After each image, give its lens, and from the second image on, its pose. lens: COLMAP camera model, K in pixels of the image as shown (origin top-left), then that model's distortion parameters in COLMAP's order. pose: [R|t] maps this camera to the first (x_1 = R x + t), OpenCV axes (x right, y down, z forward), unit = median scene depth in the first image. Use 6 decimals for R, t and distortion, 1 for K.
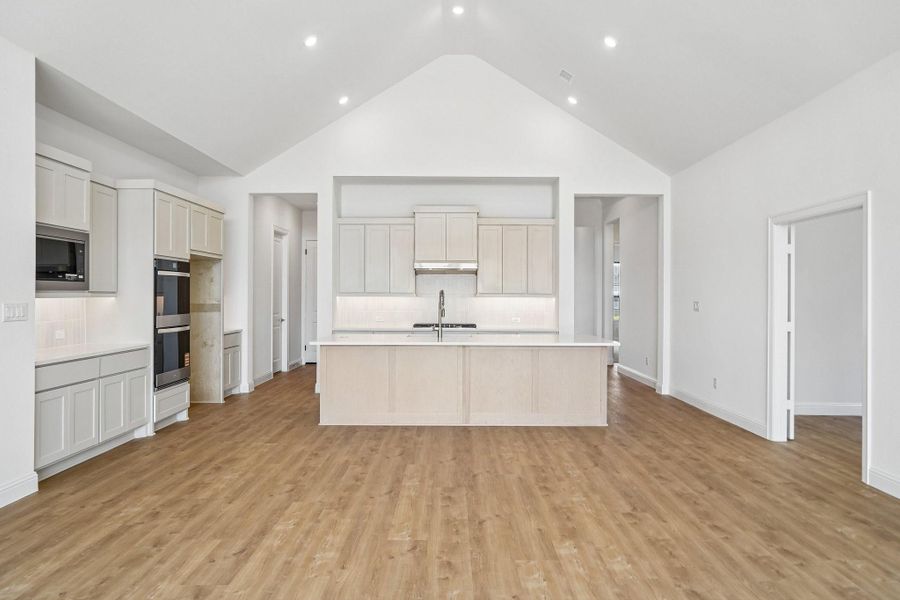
lens RADIAL K [[623.7, 0, 448.3], [0, 623.7, 300.7], [0, 0, 1]] dist [-0.007450, 0.017947]
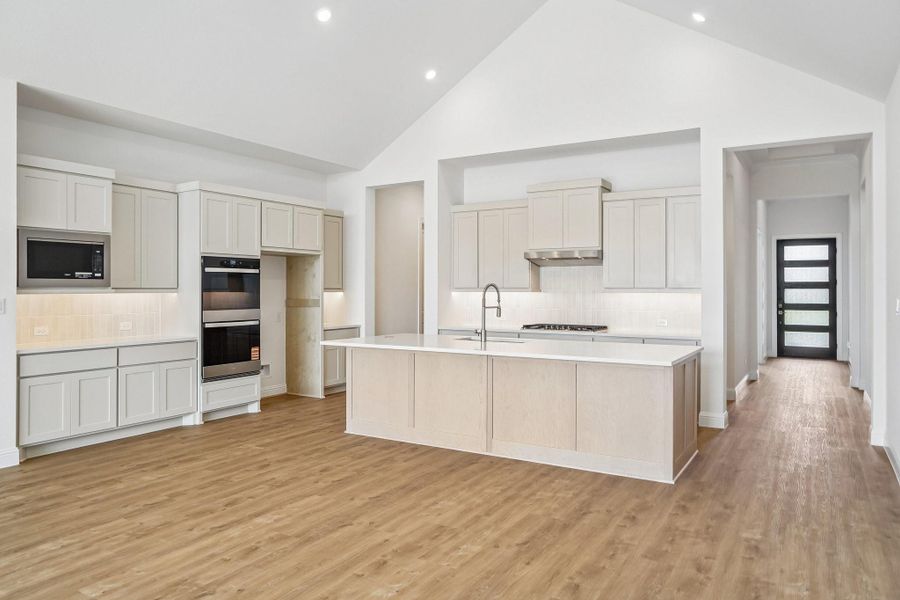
lens RADIAL K [[623.7, 0, 450.6], [0, 623.7, 293.2], [0, 0, 1]] dist [-0.007450, 0.017947]
pose [[0.852680, 0.000416, -0.522434, 0.435183], [-0.002582, 0.999991, -0.003417, -0.002529], [0.522428, 0.004262, 0.852673, 0.323435]]
